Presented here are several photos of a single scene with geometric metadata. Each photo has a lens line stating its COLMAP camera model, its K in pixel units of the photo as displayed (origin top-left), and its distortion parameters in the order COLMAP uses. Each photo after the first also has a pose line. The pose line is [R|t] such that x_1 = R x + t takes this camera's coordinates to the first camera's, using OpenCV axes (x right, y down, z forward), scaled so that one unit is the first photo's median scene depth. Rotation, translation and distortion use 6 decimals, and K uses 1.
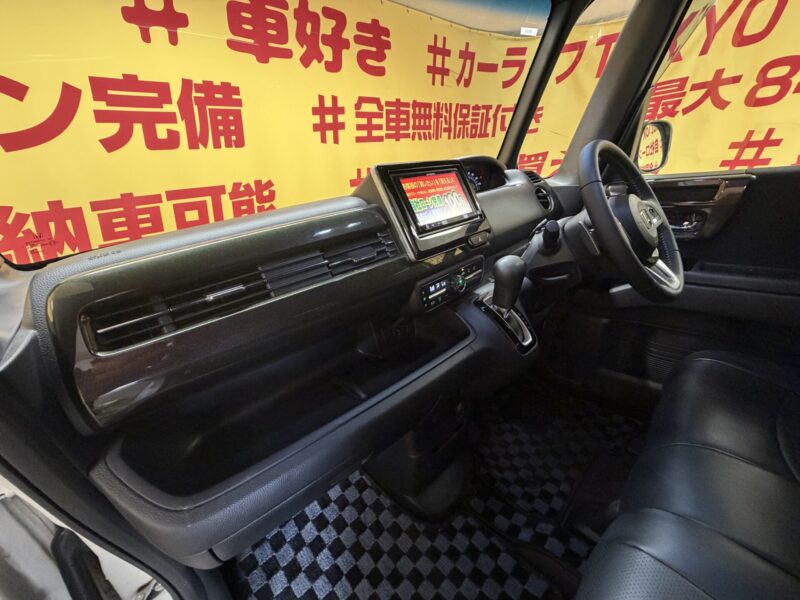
lens RADIAL K [[318.5, 0, 400.1], [0, 318.5, 300.6], [0, 0, 1]] dist [0.000704, 0.000792]
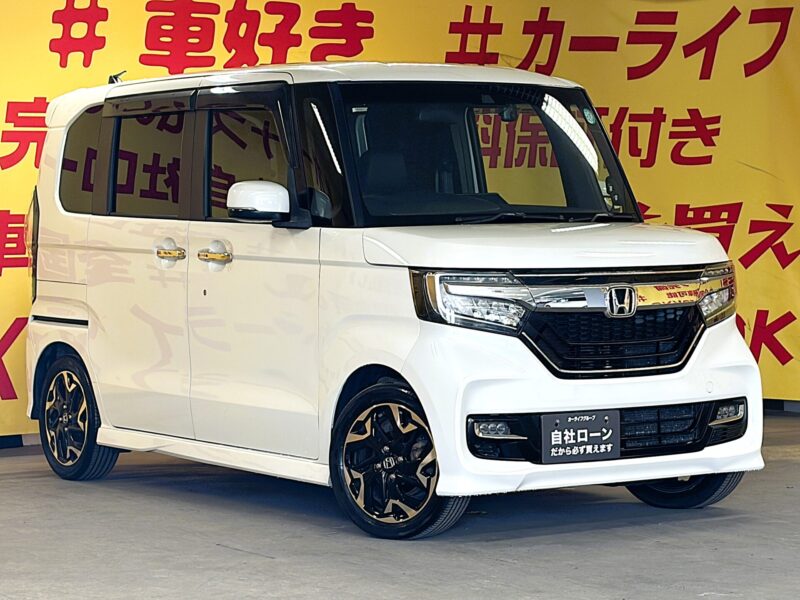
lens RADIAL K [[2291.5, 0, 404.0], [0, 2291.5, 300.4], [0, 0, 1]] dist [0.270697, 0.000000]
pose [[0.967592, 0.079857, -0.239558, 1.408631], [-0.159291, 0.929137, -0.333662, 1.465731], [0.195937, 0.361009, 0.911746, -3.583821]]
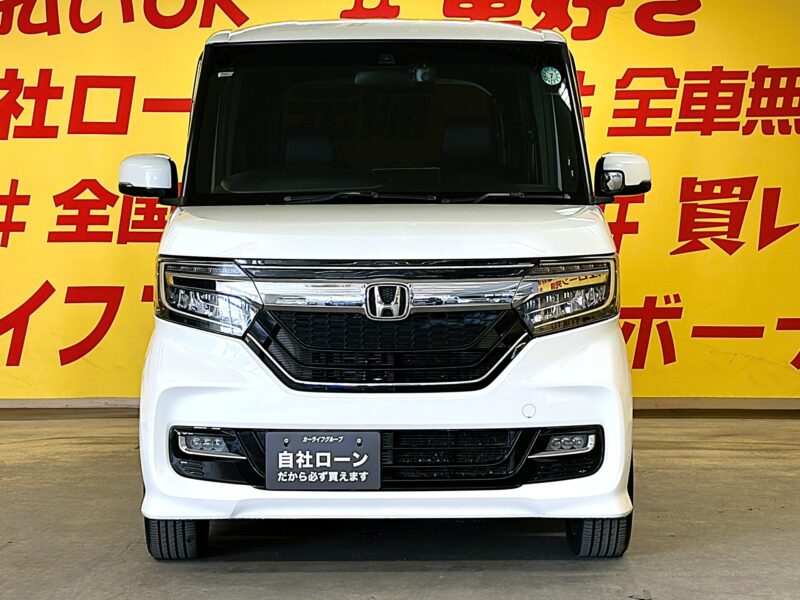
lens RADIAL K [[1948.3, 0, 401.2], [0, 1948.3, 303.0], [0, 0, 1]] dist [0.214536, 0.000000]
pose [[0.675809, 0.126028, -0.726223, 2.730568], [-0.341307, 0.926784, -0.156781, 0.599319], [0.653293, 0.353819, 0.669343, -1.904624]]
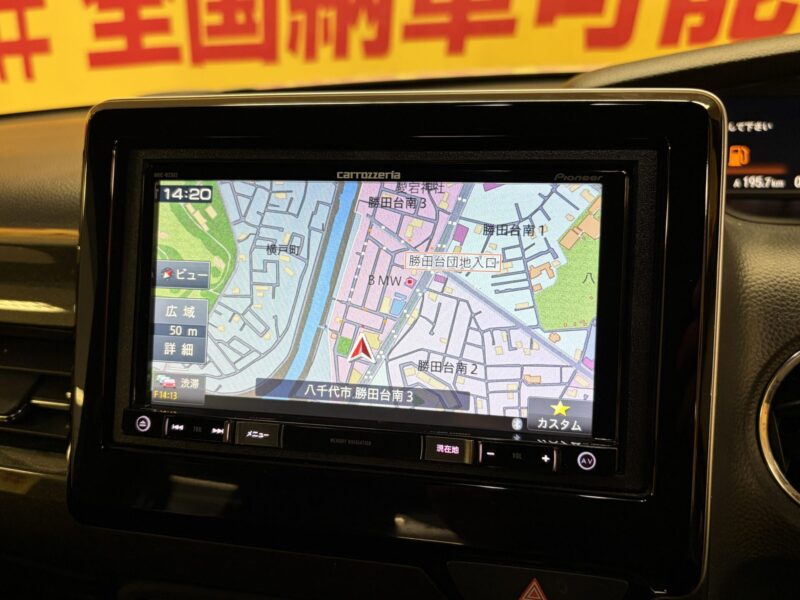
lens RADIAL K [[765.0, 0, 395.8], [0, 765.0, 295.8], [0, 0, 1]] dist [-0.002224, 0.000000]
pose [[0.526578, 0.430813, -0.732882, 0.123648], [-0.294192, 0.901166, 0.318358, -0.123631], [0.797600, 0.047968, 0.601276, 0.185962]]
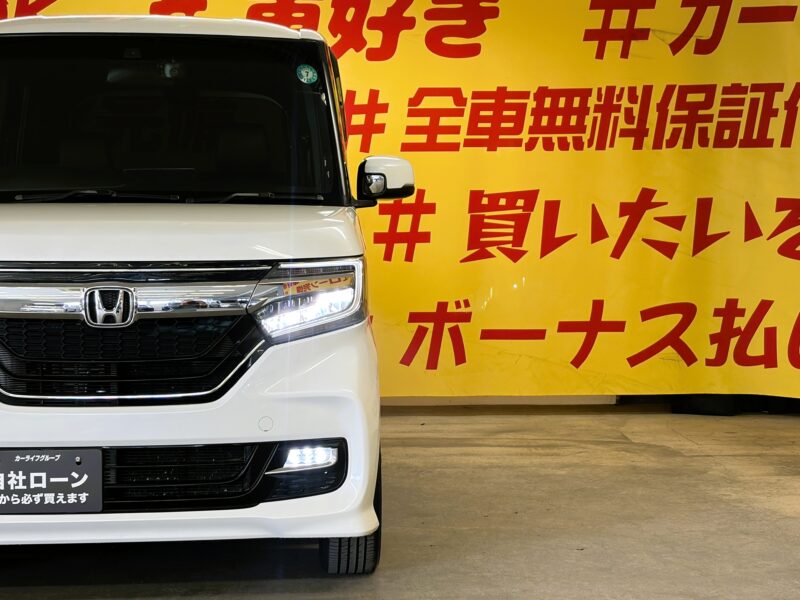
lens RADIAL K [[1564.8, 0, 396.1], [0, 1564.8, 315.0], [0, 0, 1]] dist [0.173778, 0.000000]
pose [[0.722859, 0.126424, -0.679332, 2.401914], [-0.326810, 0.928765, -0.174905, 0.431352], [0.608827, 0.348444, 0.712682, -1.346074]]
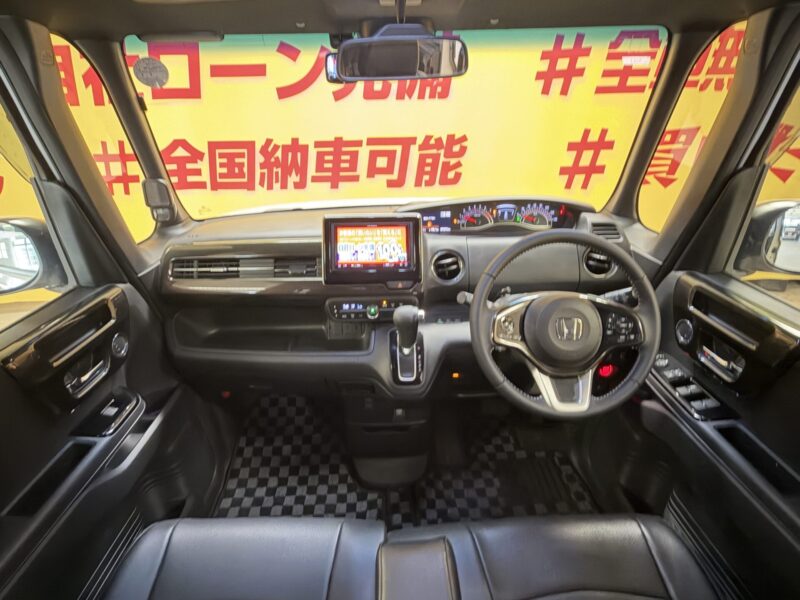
lens RADIAL K [[424.9, 0, 400.6], [0, 424.9, 302.1], [0, 0, 1]] dist [0.015596, -0.005206]
pose [[0.732991, 0.377621, -0.565798, 0.331783], [-0.312574, 0.925727, 0.212902, -0.132089], [0.604170, 0.020798, 0.796584, -0.084543]]
